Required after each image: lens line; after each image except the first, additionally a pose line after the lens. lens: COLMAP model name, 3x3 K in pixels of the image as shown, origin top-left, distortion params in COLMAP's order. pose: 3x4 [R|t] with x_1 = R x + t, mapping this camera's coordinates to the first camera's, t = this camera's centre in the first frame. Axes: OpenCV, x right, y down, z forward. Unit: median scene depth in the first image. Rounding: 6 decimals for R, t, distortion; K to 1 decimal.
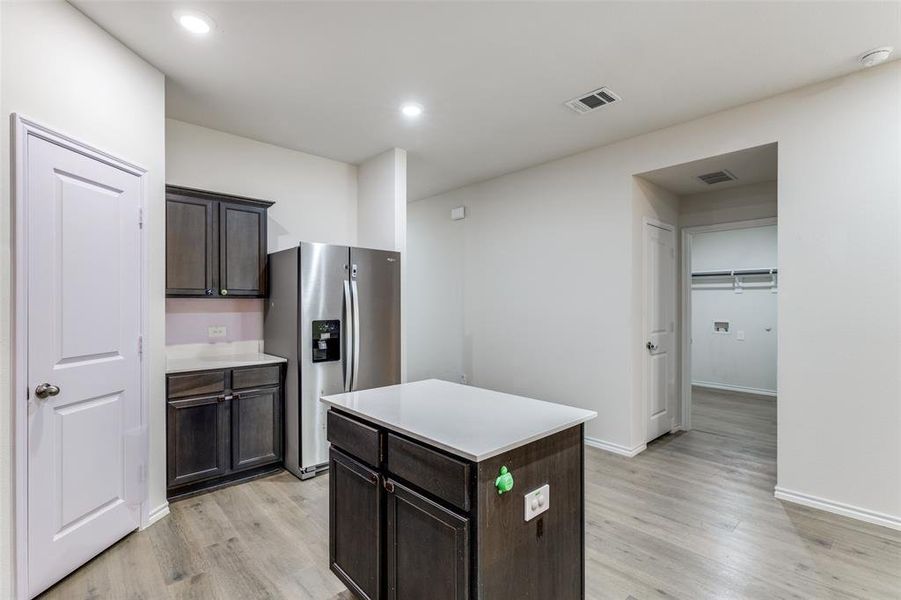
lens RADIAL K [[412.4, 0, 449.4], [0, 412.4, 306.2], [0, 0, 1]] dist [0.003131, 0.000535]
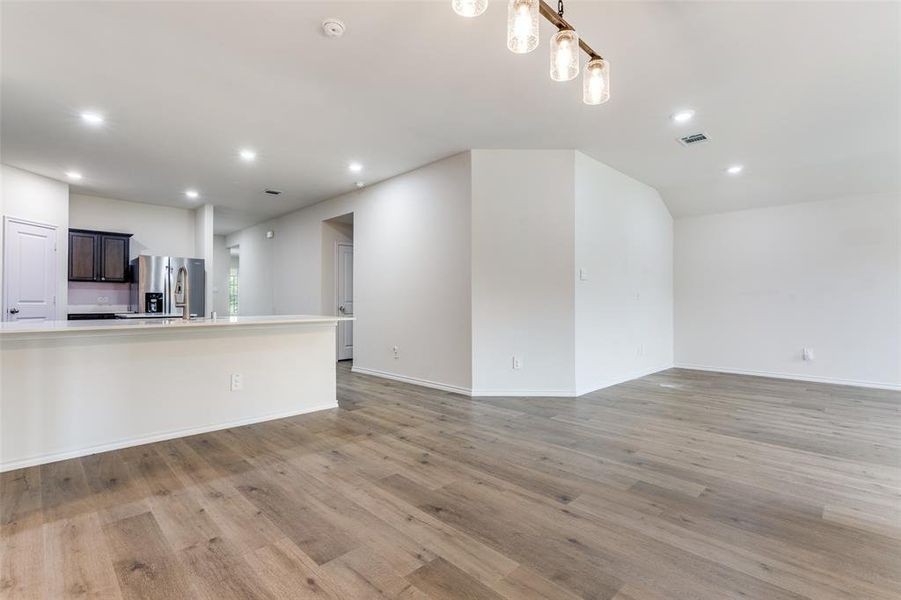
lens RADIAL K [[406.9, 0, 448.7], [0, 406.9, 301.2], [0, 0, 1]] dist [-0.014564, -0.000086]
pose [[0.999002, 0.000975, 0.044654, 1.115985], [-0.000590, 0.999963, -0.008628, 0.094591], [-0.044661, 0.008593, 0.998965, -1.111072]]
